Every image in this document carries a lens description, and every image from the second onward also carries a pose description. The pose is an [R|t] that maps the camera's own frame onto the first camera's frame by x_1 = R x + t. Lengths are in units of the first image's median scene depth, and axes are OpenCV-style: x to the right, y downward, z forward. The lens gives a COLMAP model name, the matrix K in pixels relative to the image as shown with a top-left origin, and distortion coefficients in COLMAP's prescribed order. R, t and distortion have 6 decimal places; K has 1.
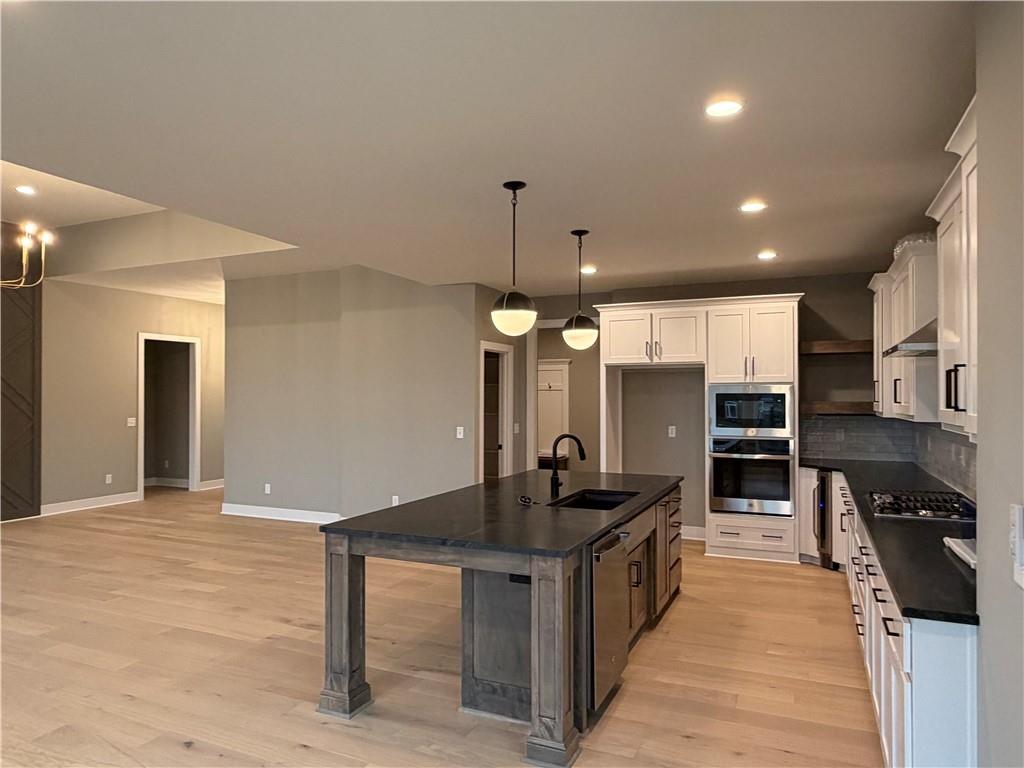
lens RADIAL K [[670.9, 0, 502.7], [0, 670.9, 384.6], [0, 0, 1]] dist [0.002552, -0.001986]
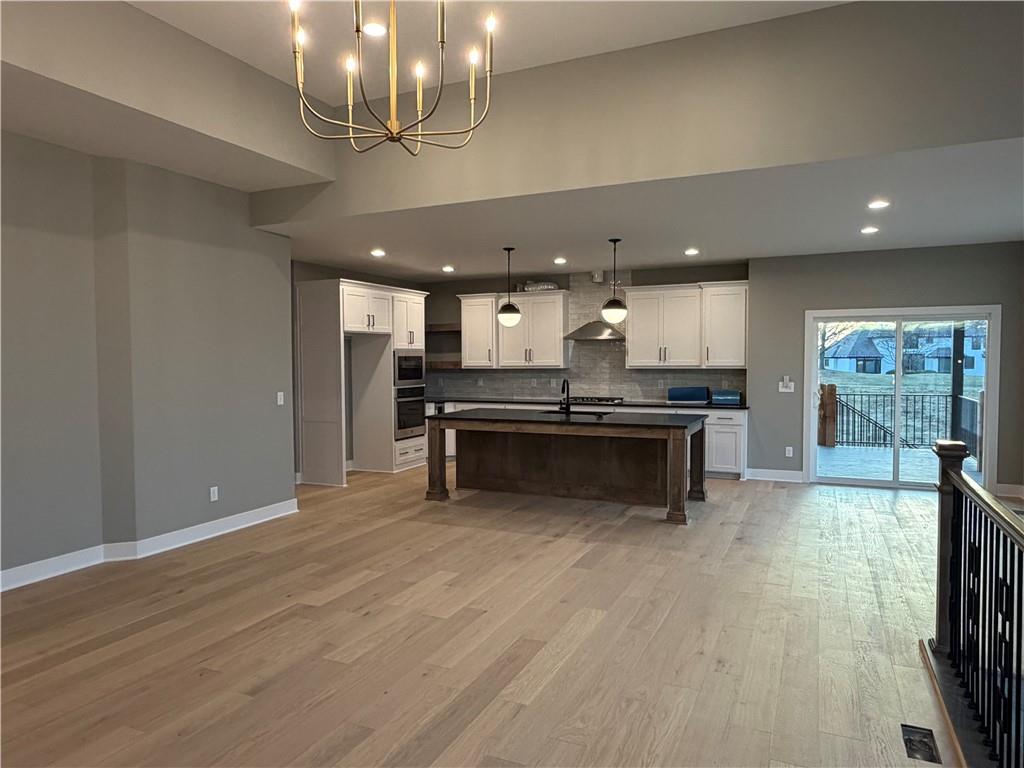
lens RADIAL K [[670.9, 0, 510.5], [0, 670.9, 378.3], [0, 0, 1]] dist [0.002552, -0.001986]
pose [[0.005334, -0.029847, 0.999540, -1.381344], [-0.008599, 0.999516, 0.029892, 0.019566], [-0.999949, -0.008755, 0.005075, 0.965387]]
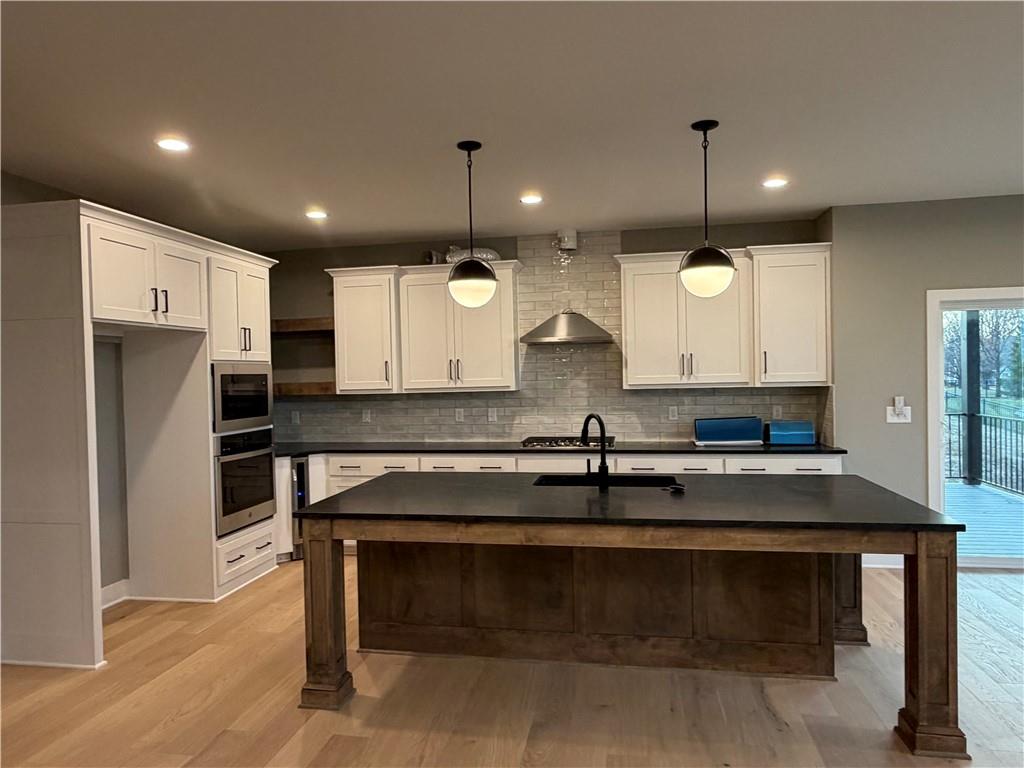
lens RADIAL K [[670.9, 0, 507.2], [0, 670.9, 384.3], [0, 0, 1]] dist [0.002552, -0.001986]
pose [[-0.240560, -0.008337, 0.970599, -0.589986], [0.007053, 0.999922, 0.010337, 0.023734], [-0.970609, 0.009333, -0.240482, 1.113561]]
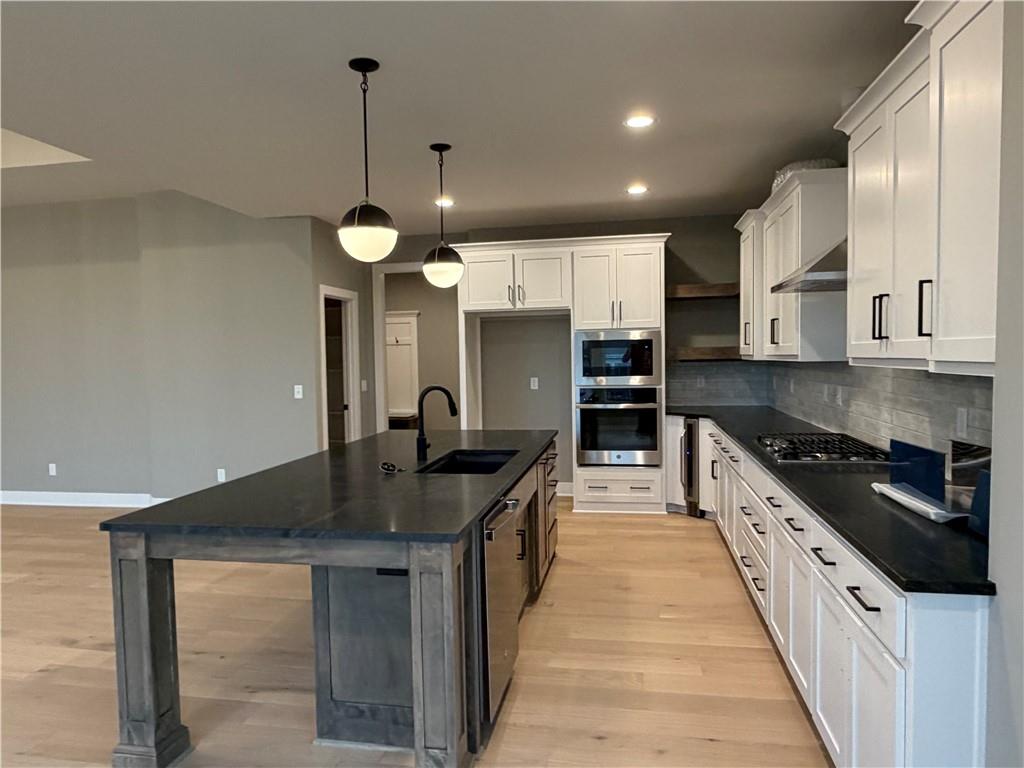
lens RADIAL K [[670.9, 0, 506.4], [0, 670.9, 385.5], [0, 0, 1]] dist [0.002552, -0.001986]
pose [[0.970375, -0.029914, 0.239745, -0.015165], [0.015267, 0.997914, 0.062720, 0.019291], [-0.241121, -0.057201, 0.968808, 0.145730]]
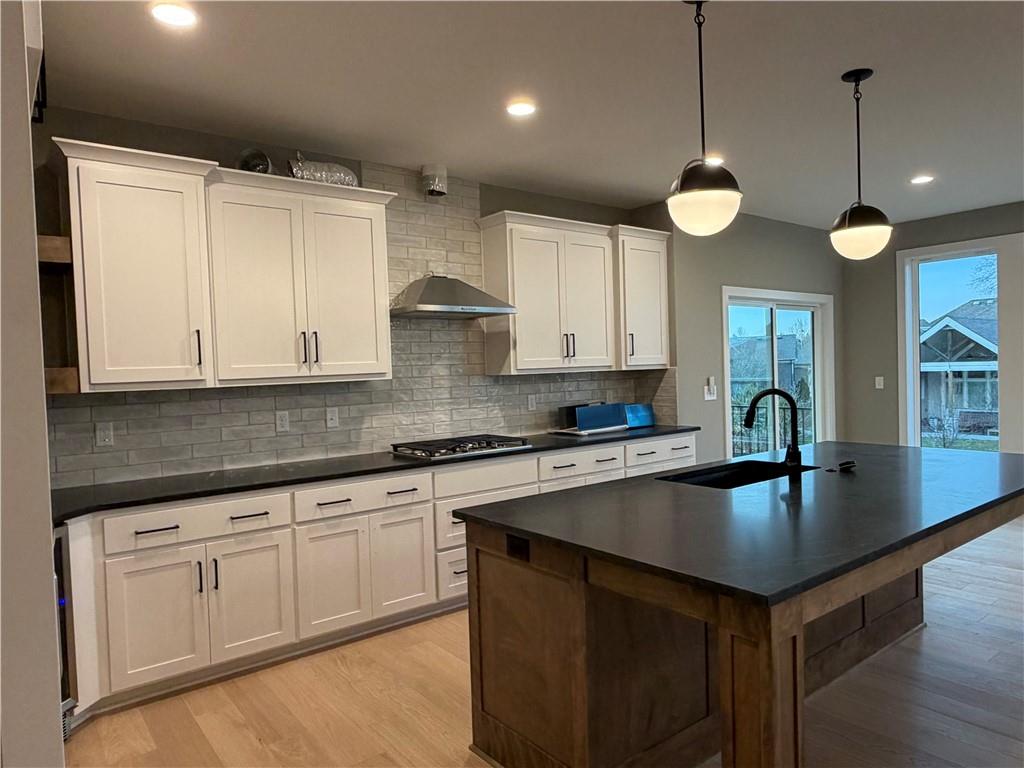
lens RADIAL K [[670.9, 0, 506.8], [0, 670.9, 388.2], [0, 0, 1]] dist [0.002552, -0.001986]
pose [[-0.887174, 0.013072, 0.461250, 0.020632], [0.024475, 0.999525, 0.018748, 0.045342], [-0.460785, 0.027922, -0.887072, 1.472792]]
